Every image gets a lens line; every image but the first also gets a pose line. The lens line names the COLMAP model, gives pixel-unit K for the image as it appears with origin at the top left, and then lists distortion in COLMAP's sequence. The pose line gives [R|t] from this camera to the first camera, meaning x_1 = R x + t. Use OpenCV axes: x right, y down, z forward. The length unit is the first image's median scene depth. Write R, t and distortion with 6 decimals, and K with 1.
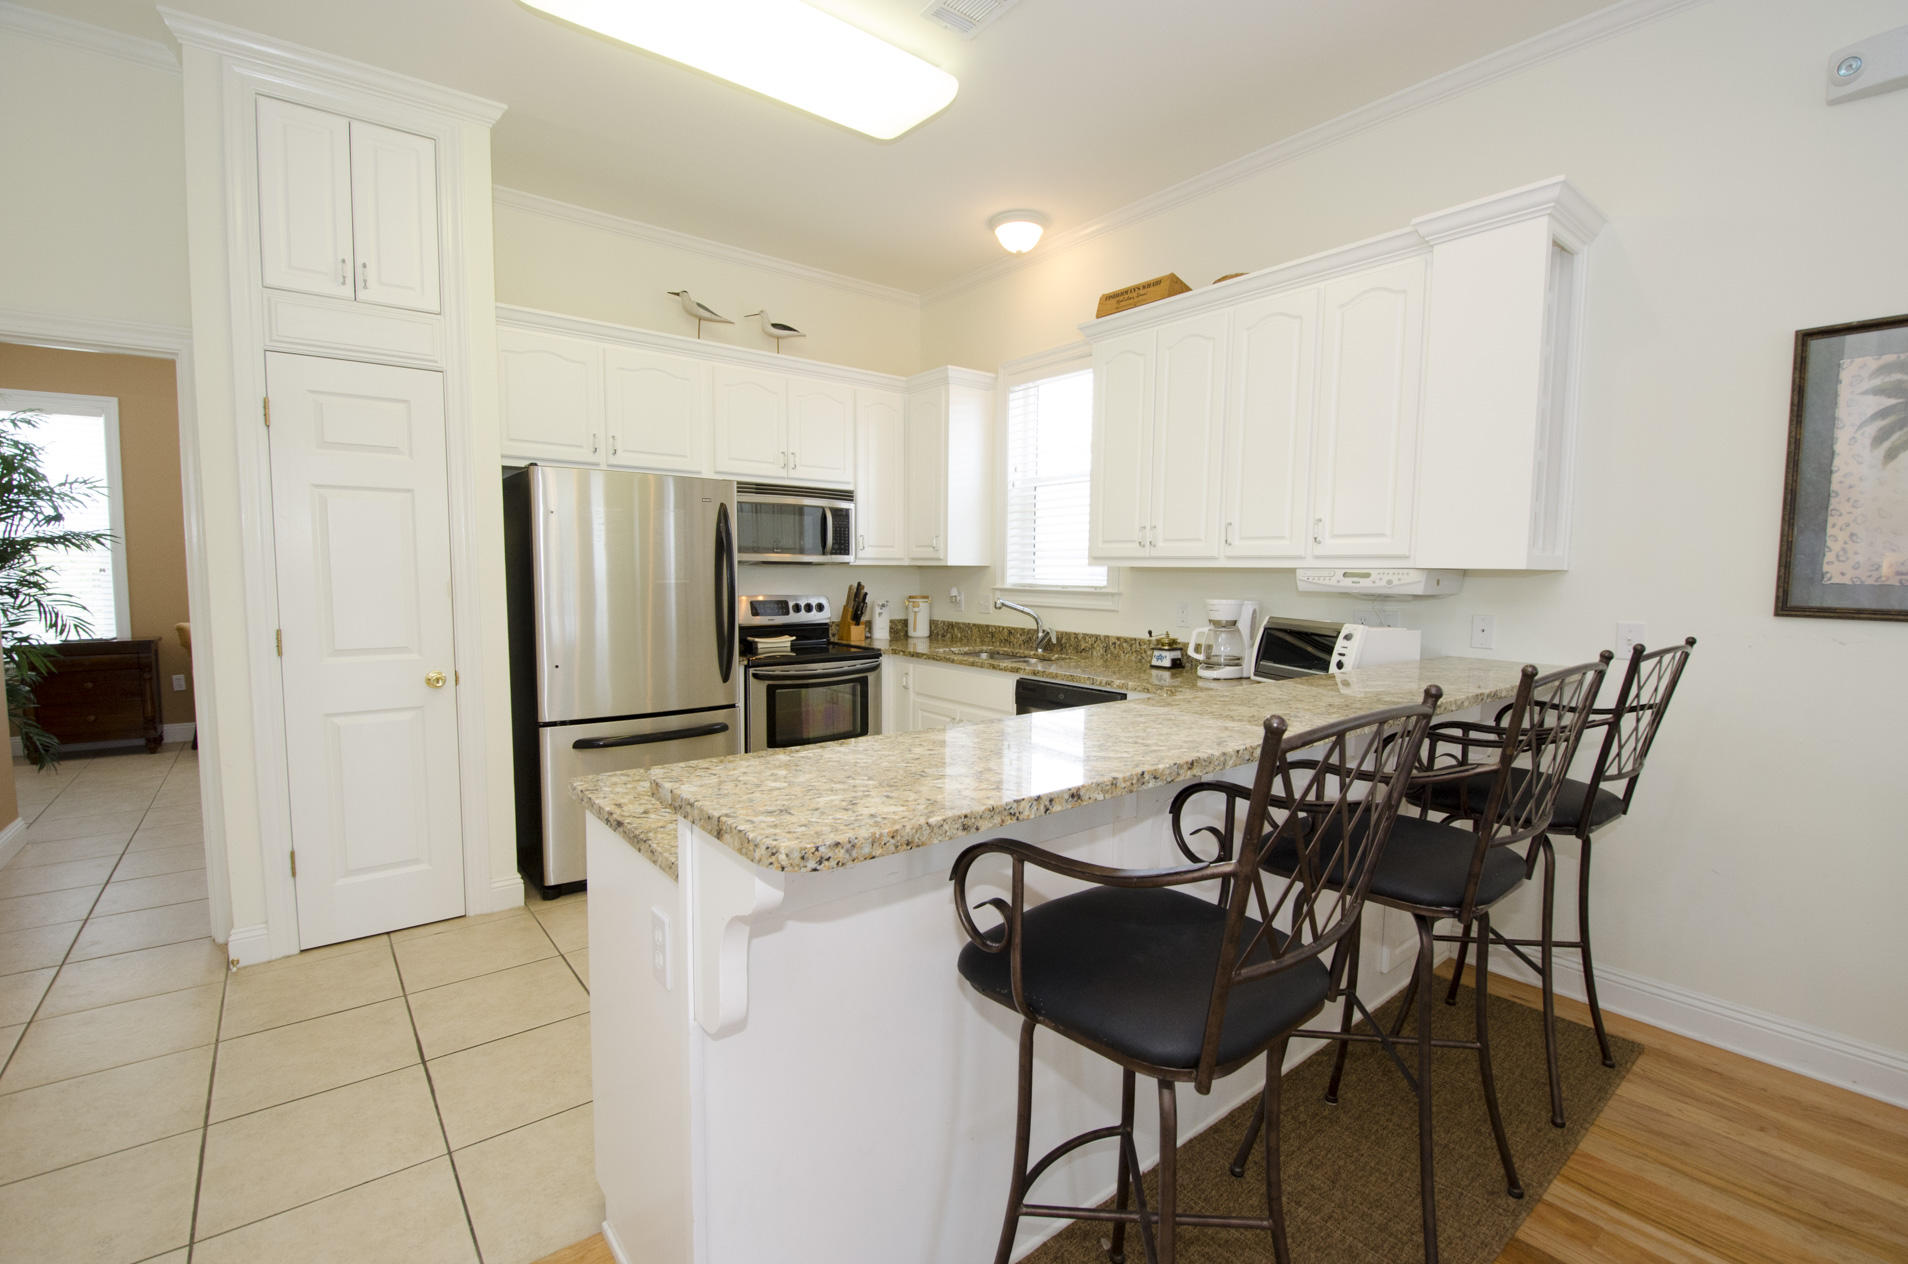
lens RADIAL K [[845.3, 0, 965.6], [0, 845.3, 636.5], [0, 0, 1]] dist [-0.000688, -0.010629]
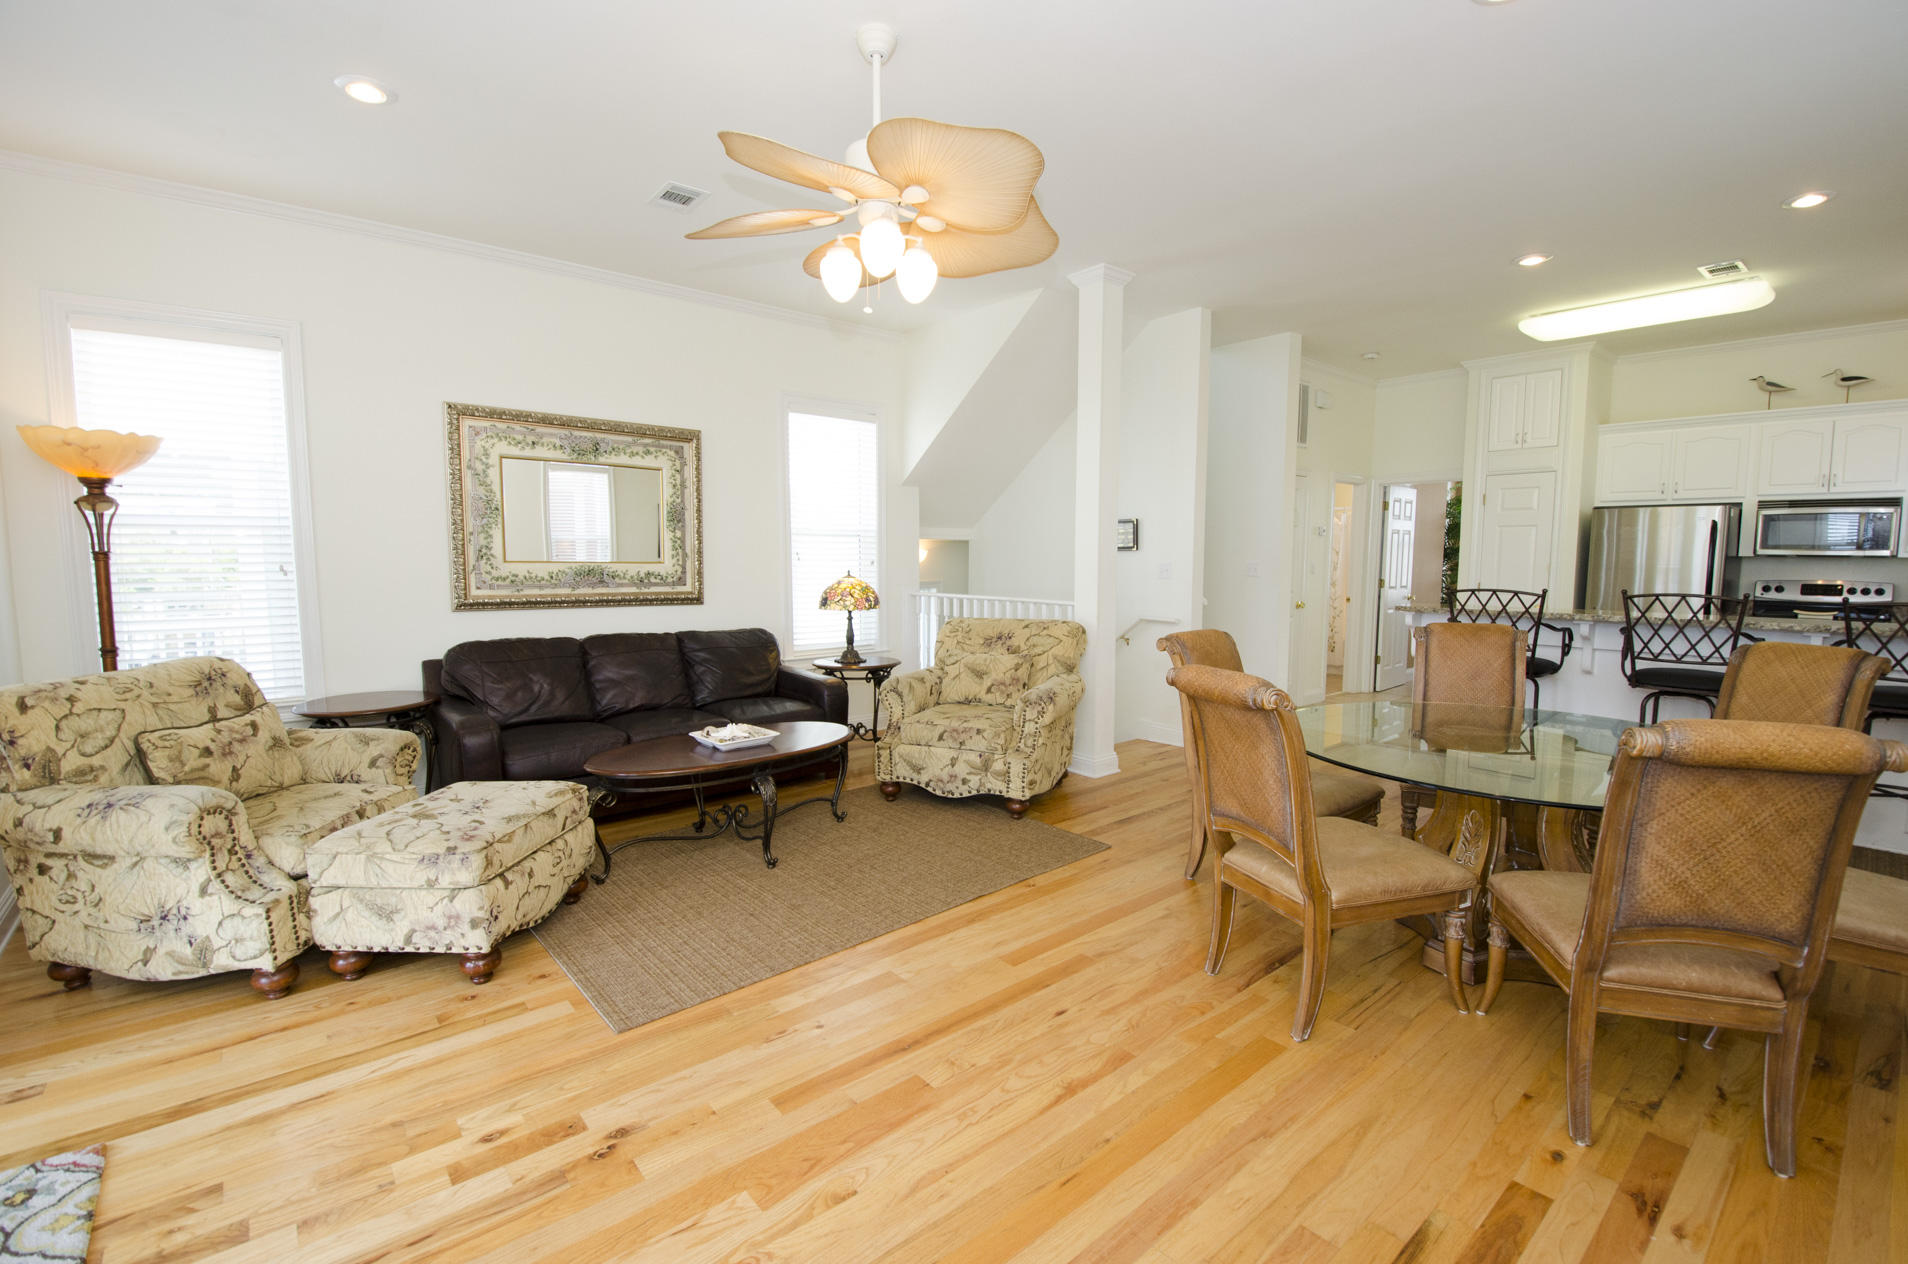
lens RADIAL K [[834.5, 0, 954.0], [0, 834.5, 632.0], [0, 0, 1]] dist [-0.000401, -0.024940]
pose [[0.026576, 0.082974, -0.996197, 1.002542], [-0.078393, 0.993653, 0.080671, 0.038529], [0.996568, 0.075951, 0.032912, -0.407689]]
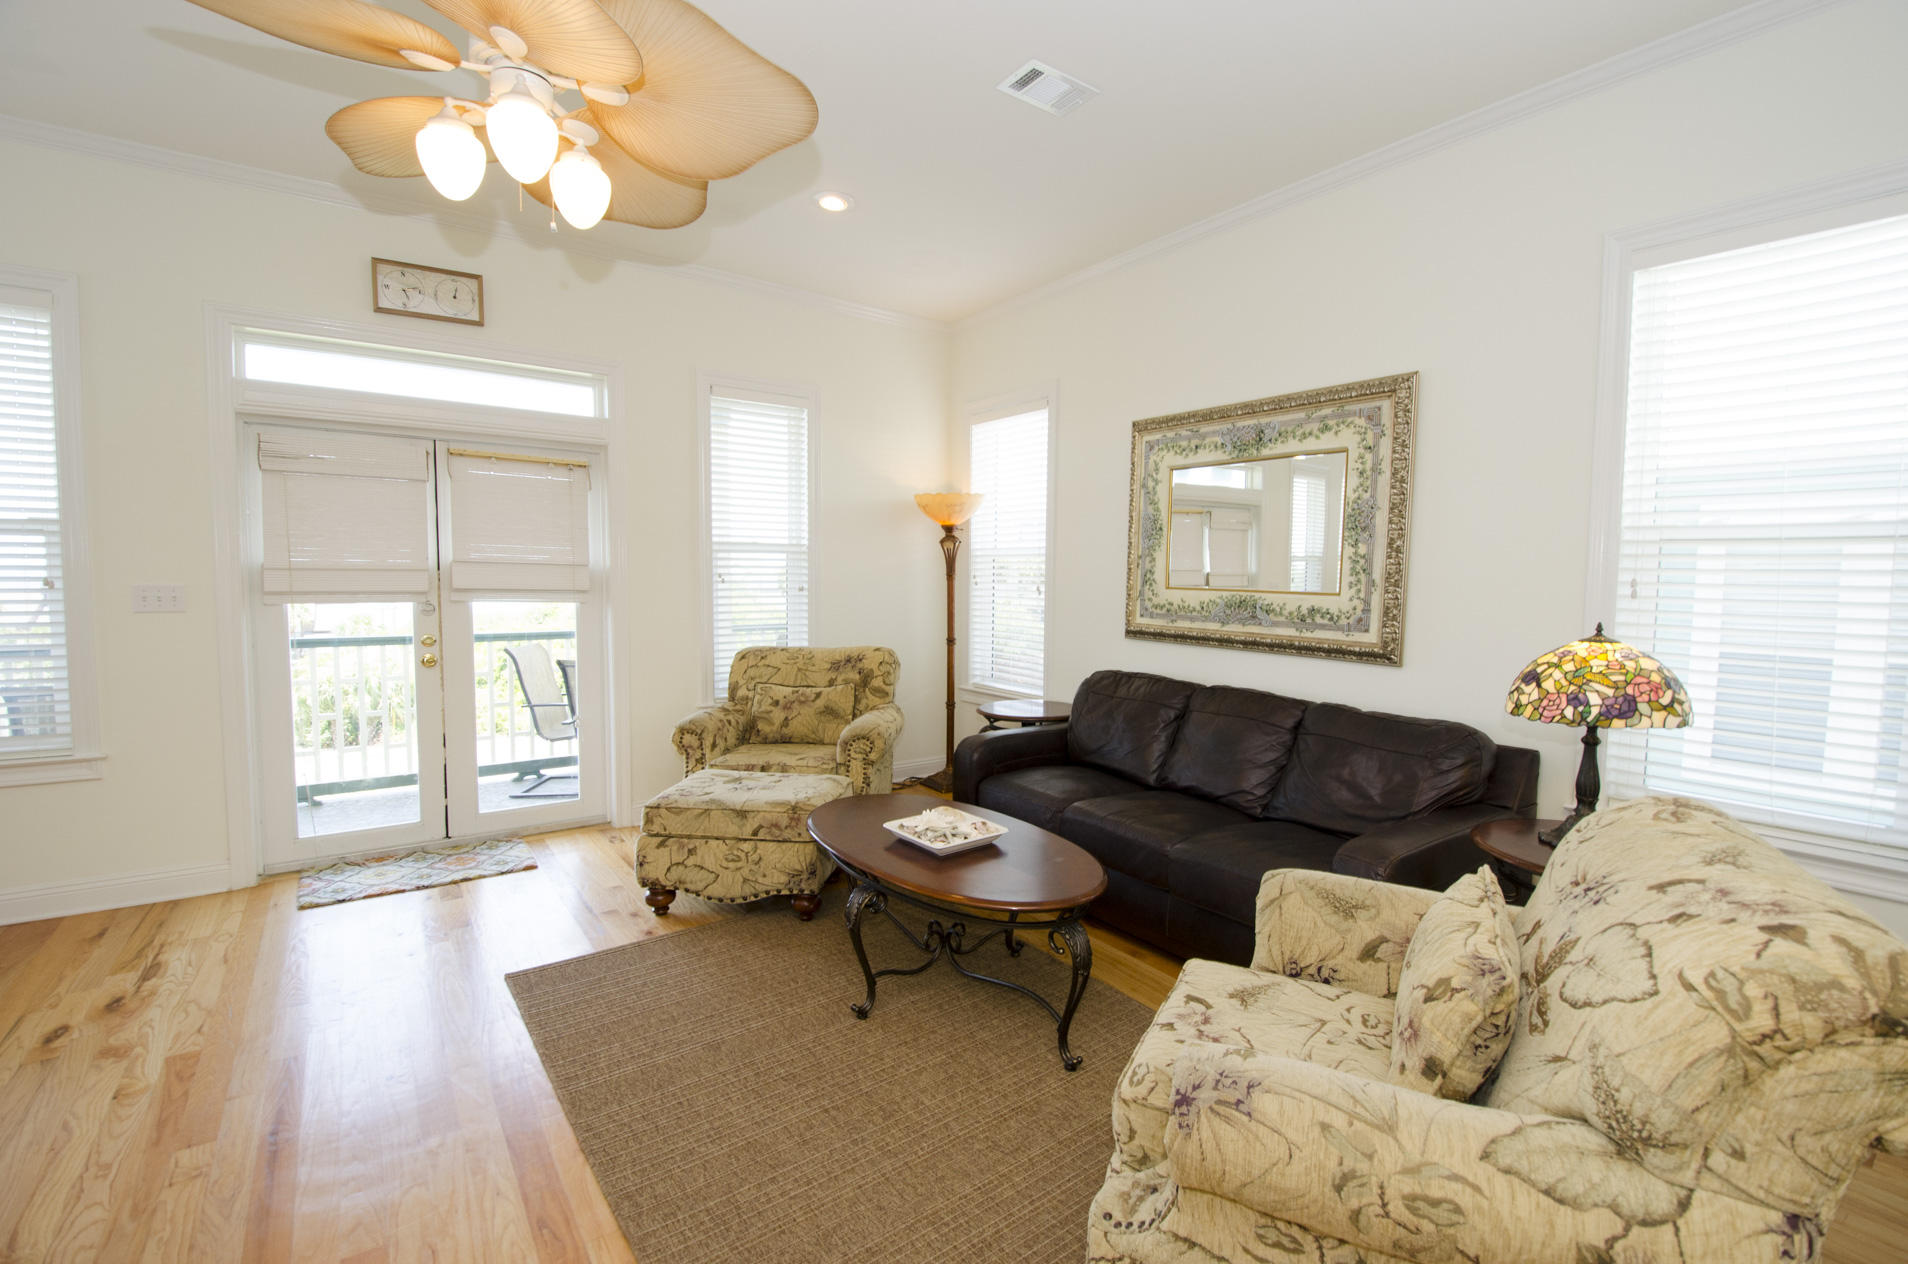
lens RADIAL K [[845.3, 0, 965.6], [0, 845.3, 636.5], [0, 0, 1]] dist [-0.000688, -0.010629]
pose [[-0.996787, -0.017985, 0.078049, -3.136311], [-0.005723, 0.987964, 0.154575, -0.186754], [-0.079890, 0.153632, -0.984893, 1.484834]]
